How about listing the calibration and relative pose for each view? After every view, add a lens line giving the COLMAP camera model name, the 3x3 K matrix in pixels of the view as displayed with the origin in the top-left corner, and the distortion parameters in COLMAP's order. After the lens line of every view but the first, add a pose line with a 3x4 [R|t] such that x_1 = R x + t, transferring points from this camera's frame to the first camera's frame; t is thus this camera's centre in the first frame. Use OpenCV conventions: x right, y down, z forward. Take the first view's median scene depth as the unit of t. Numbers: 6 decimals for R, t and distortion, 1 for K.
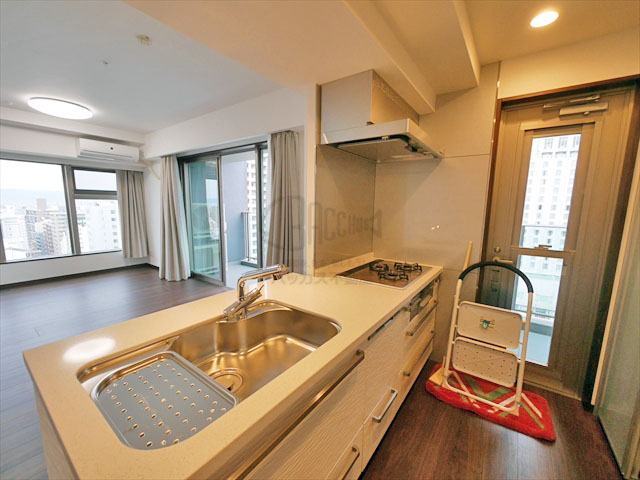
lens RADIAL K [[266.2, 0, 323.7], [0, 266.2, 244.9], [0, 0, 1]] dist [-0.013948, 0.000245]
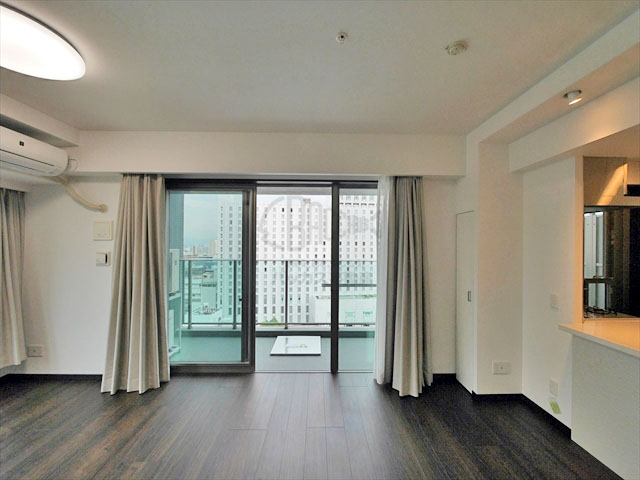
lens RADIAL K [[266.2, 0, 323.7], [0, 266.2, 244.9], [0, 0, 1]] dist [-0.013948, 0.000245]
pose [[0.796232, -0.013263, 0.604846, -0.679136], [0.096039, 0.989853, -0.104722, -0.082644], [-0.597320, 0.141472, 0.789427, 0.333450]]
